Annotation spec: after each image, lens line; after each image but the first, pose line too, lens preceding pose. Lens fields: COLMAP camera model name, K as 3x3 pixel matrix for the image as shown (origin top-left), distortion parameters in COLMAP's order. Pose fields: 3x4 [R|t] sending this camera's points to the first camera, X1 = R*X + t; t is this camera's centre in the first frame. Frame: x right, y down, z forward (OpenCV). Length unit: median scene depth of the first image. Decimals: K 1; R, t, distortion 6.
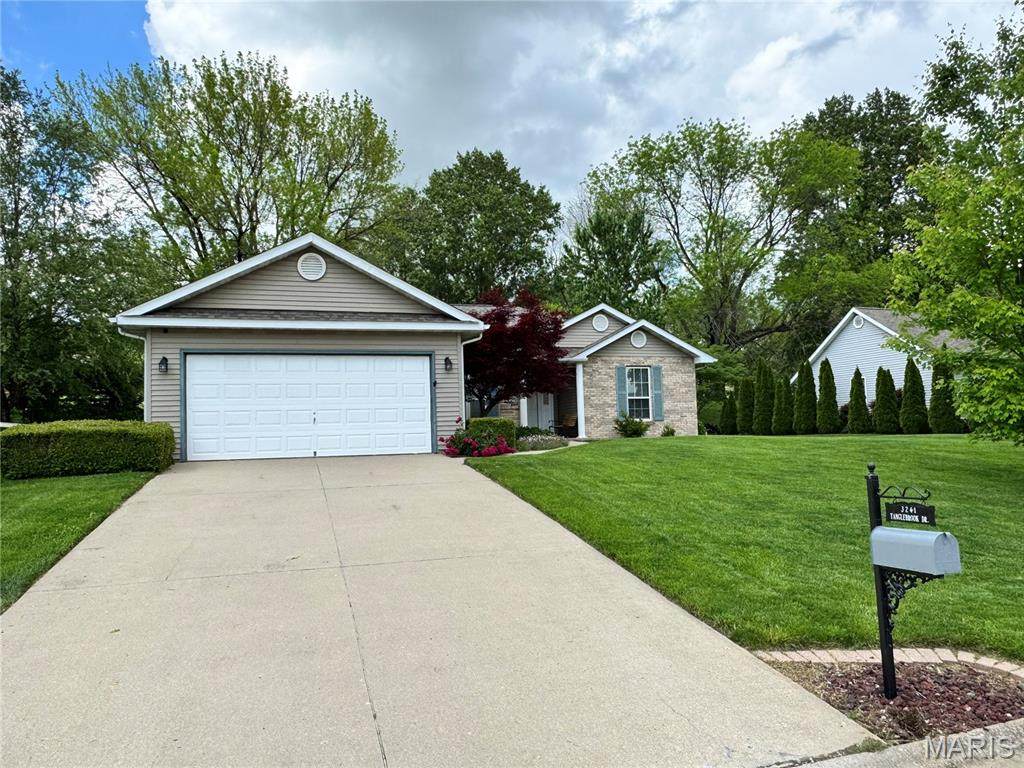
lens RADIAL K [[682.7, 0, 512.0], [0, 682.7, 384.0], [0, 0, 1]] dist [-0.001952, 0.002168]
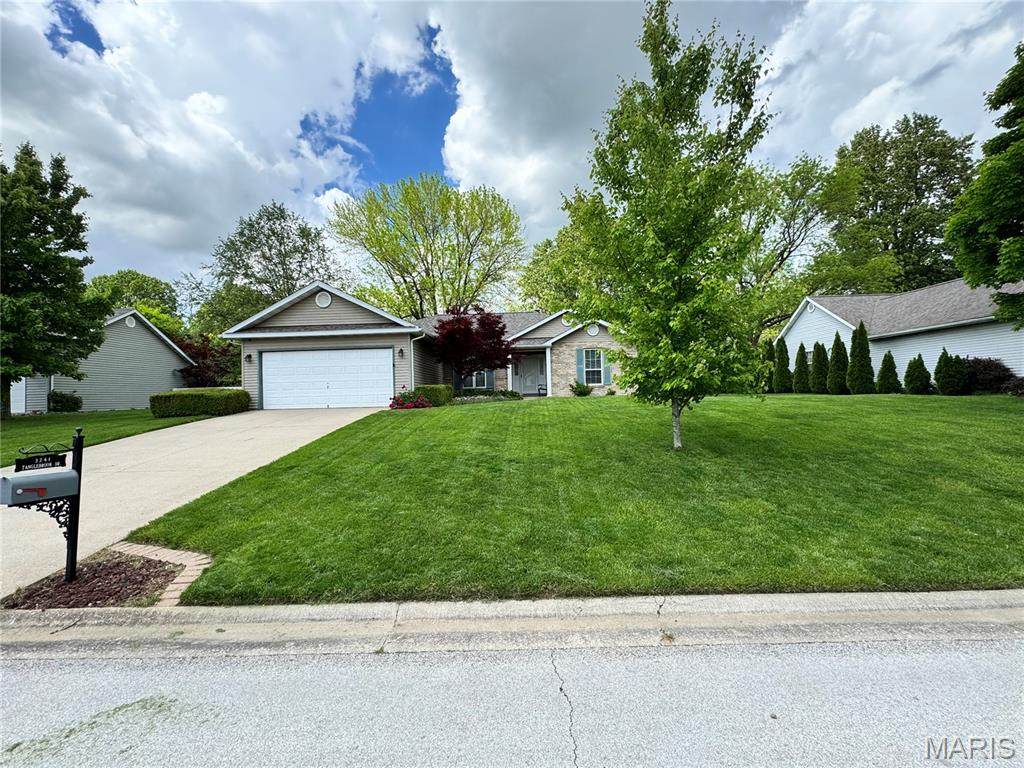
lens RADIAL K [[418.9, 0, 511.7], [0, 418.9, 379.7], [0, 0, 1]] dist [-0.000962, 0.000207]
pose [[0.946940, -0.008045, -0.321310, 0.308907], [0.023113, 0.998803, 0.043109, -0.001193], [0.320579, -0.048248, 0.945992, 0.078001]]
